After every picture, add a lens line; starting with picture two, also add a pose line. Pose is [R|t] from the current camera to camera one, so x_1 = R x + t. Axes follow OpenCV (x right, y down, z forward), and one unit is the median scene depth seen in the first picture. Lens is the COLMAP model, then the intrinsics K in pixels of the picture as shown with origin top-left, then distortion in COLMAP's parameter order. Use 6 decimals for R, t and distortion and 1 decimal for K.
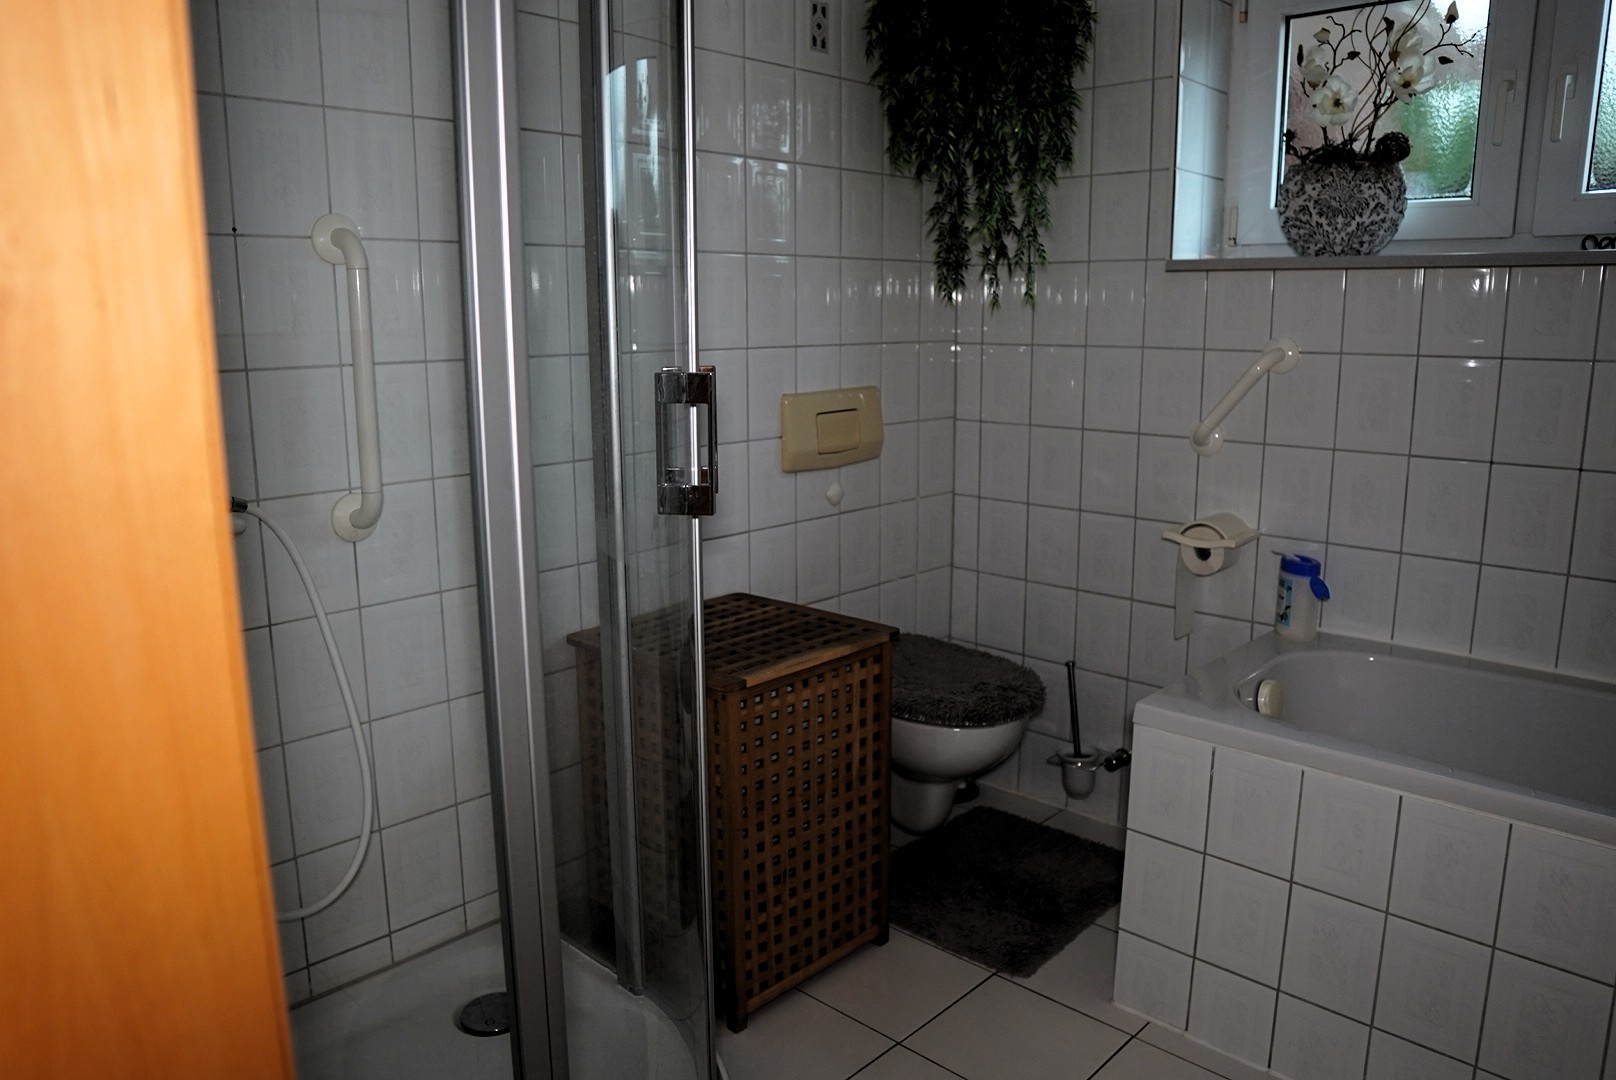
lens RADIAL K [[1141.9, 0, 798.7], [0, 1141.9, 535.8], [0, 0, 1]] dist [-0.103920, 0.059984]
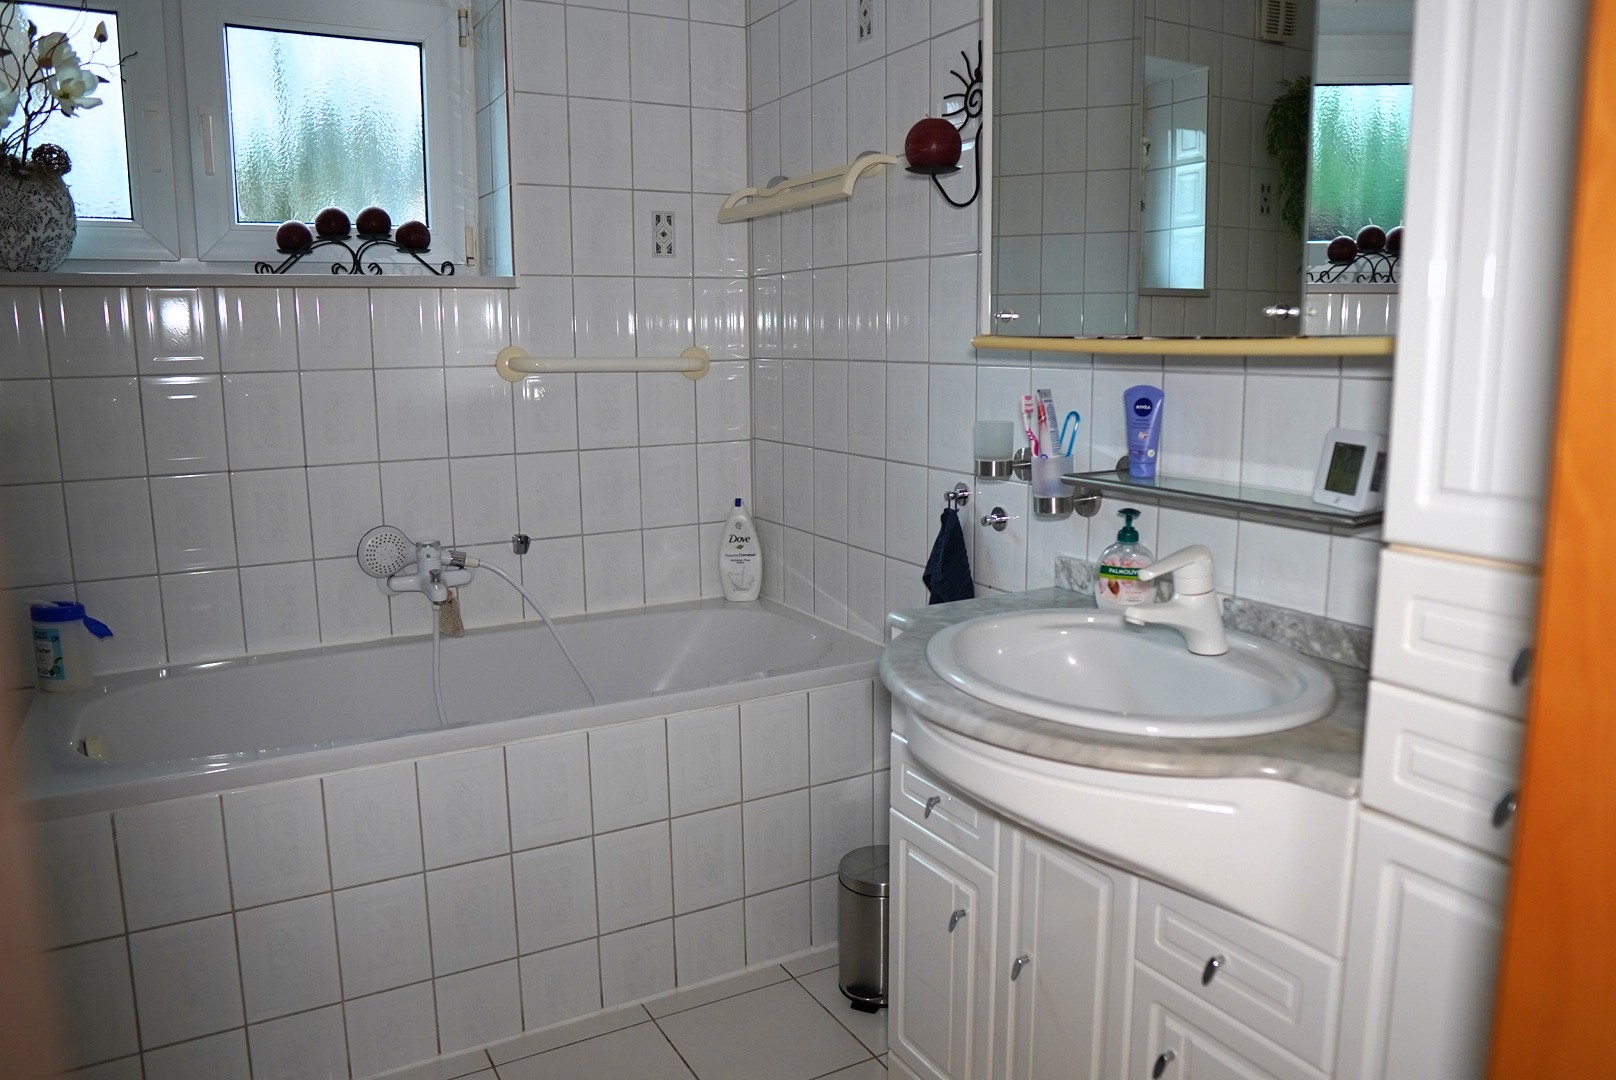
lens RADIAL K [[1141.9, 0, 798.7], [0, 1141.9, 535.8], [0, 0, 1]] dist [-0.103920, 0.059984]
pose [[0.292286, -0.160504, 0.942766, -0.214997], [0.187194, 0.976347, 0.108185, -0.017619], [-0.937831, 0.144860, 0.315418, 0.145935]]
